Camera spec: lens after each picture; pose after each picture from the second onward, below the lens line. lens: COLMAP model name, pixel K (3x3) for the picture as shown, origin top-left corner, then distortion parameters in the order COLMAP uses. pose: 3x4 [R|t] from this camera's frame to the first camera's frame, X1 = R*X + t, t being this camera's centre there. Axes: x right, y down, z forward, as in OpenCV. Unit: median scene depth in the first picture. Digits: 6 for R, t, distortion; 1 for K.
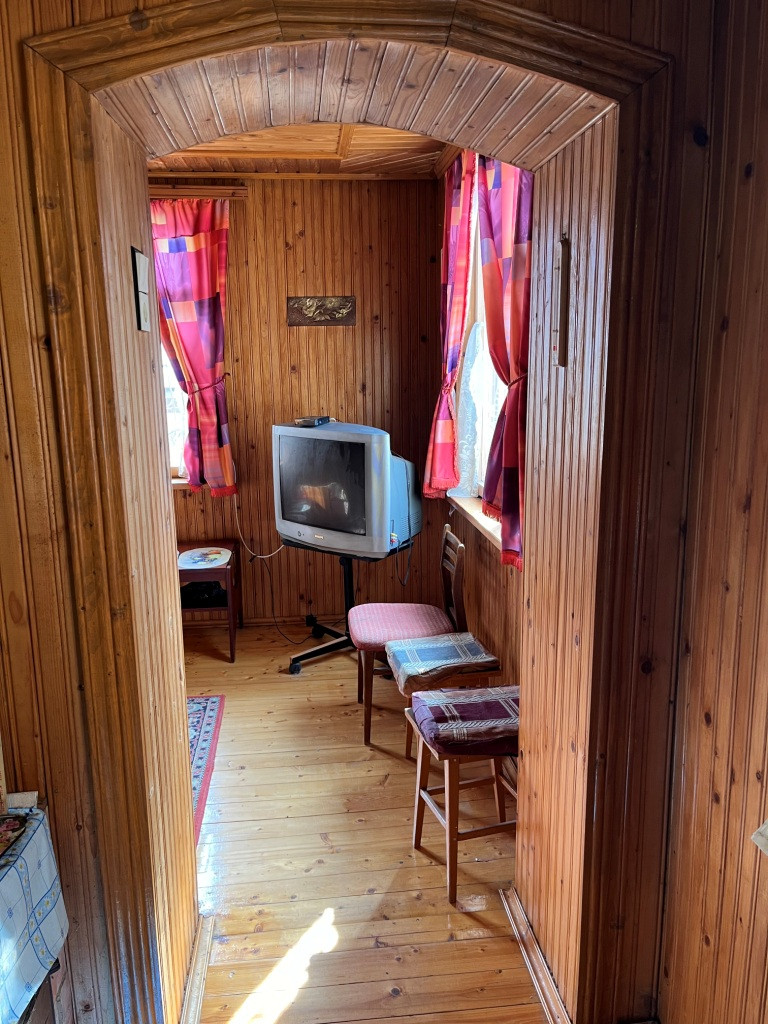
lens RADIAL K [[777.2, 0, 382.2], [0, 777.2, 516.5], [0, 0, 1]] dist [0.012643, 0.001464]
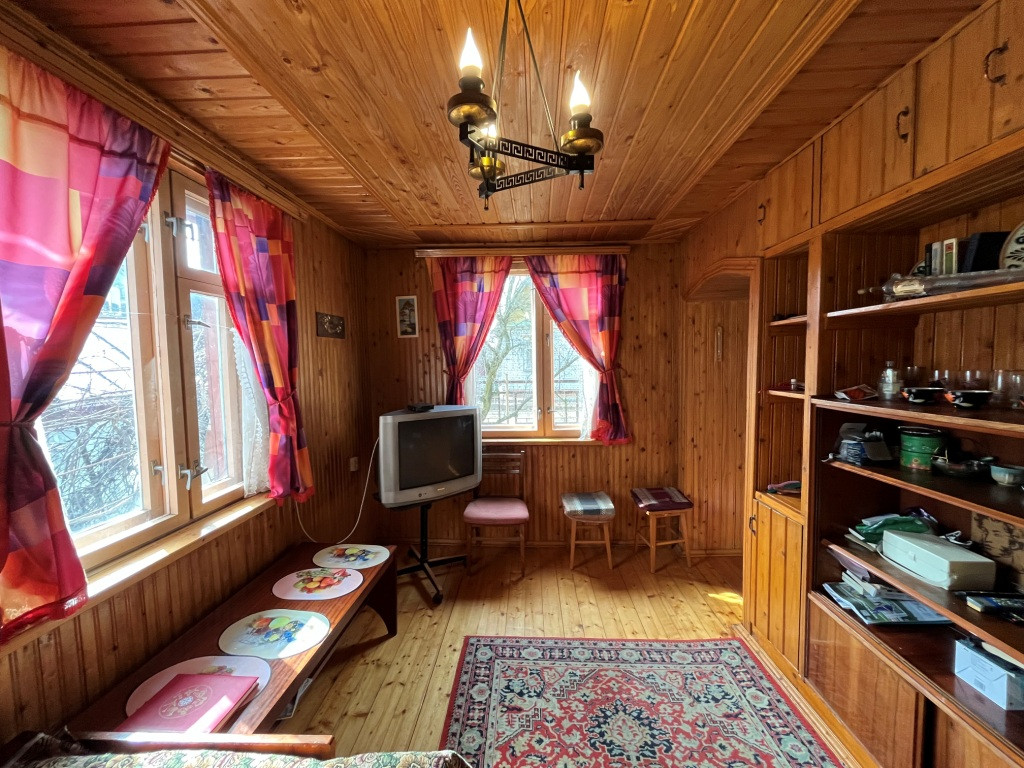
lens RADIAL K [[410.7, 0, 514.1], [0, 410.7, 384.8], [0, 0, 1]] dist [-0.002180, -0.000080]
pose [[0.161169, -0.047838, 0.985767, -0.706239], [0.212809, 0.977012, 0.012619, -0.125118], [-0.963710, 0.207747, 0.167645, 0.658261]]
